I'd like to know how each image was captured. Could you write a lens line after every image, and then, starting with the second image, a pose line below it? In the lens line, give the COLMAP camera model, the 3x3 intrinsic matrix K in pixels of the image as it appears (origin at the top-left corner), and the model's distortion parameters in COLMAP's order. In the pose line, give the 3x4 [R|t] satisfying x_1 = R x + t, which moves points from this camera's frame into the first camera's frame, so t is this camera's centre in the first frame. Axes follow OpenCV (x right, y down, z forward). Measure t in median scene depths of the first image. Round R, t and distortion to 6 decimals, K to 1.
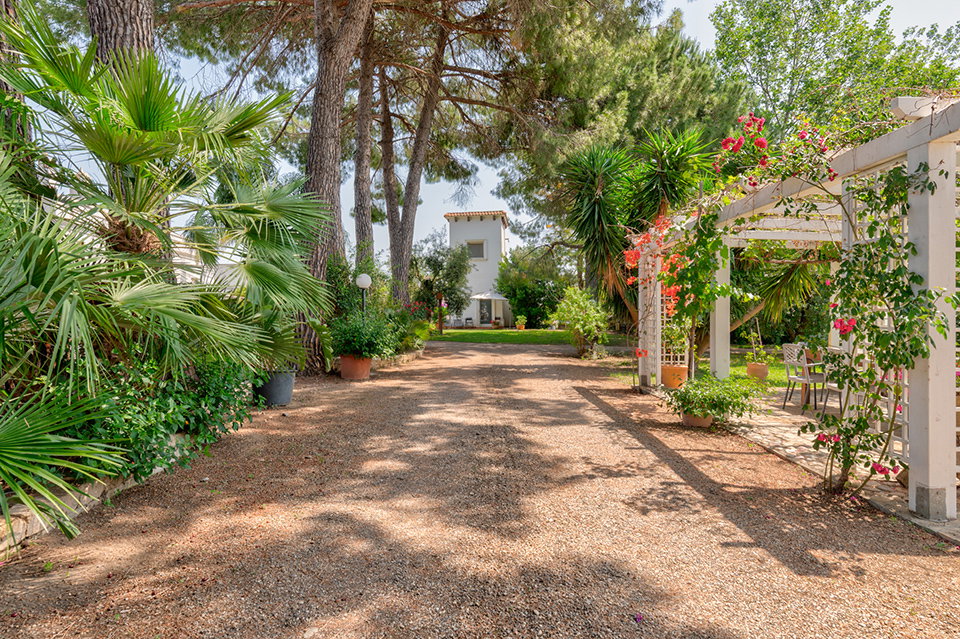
lens RADIAL K [[548.8, 0, 480.1], [0, 548.8, 321.0], [0, 0, 1]] dist [0.003208, 0.002730]
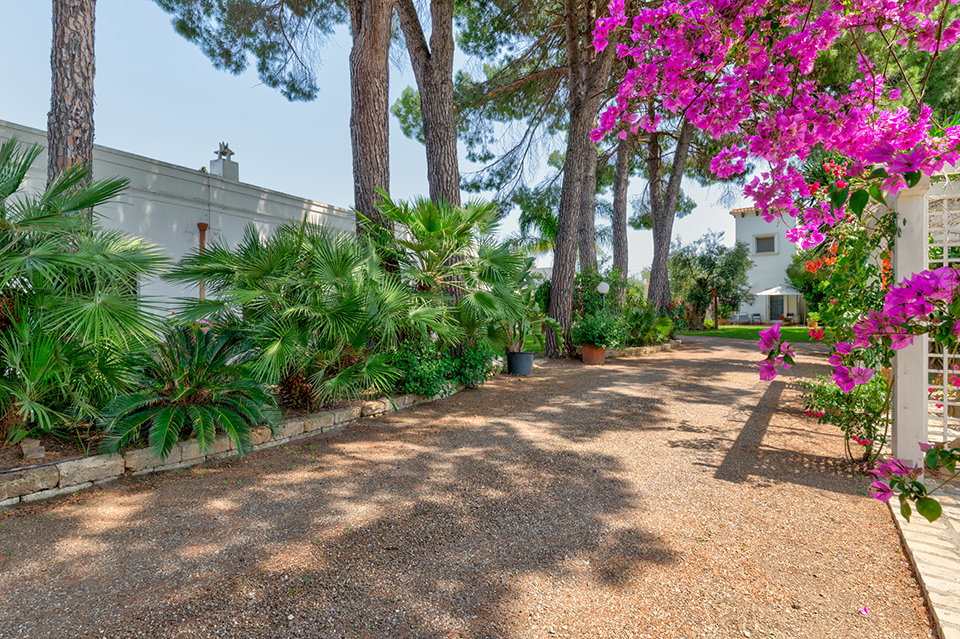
lens RADIAL K [[548.8, 0, 479.9], [0, 548.8, 318.1], [0, 0, 1]] dist [0.003208, 0.002730]
pose [[0.836636, 0.012807, -0.547609, 0.194330], [-0.007334, 0.999899, 0.012179, -0.011751], [0.547710, -0.006173, 0.836646, -0.180868]]
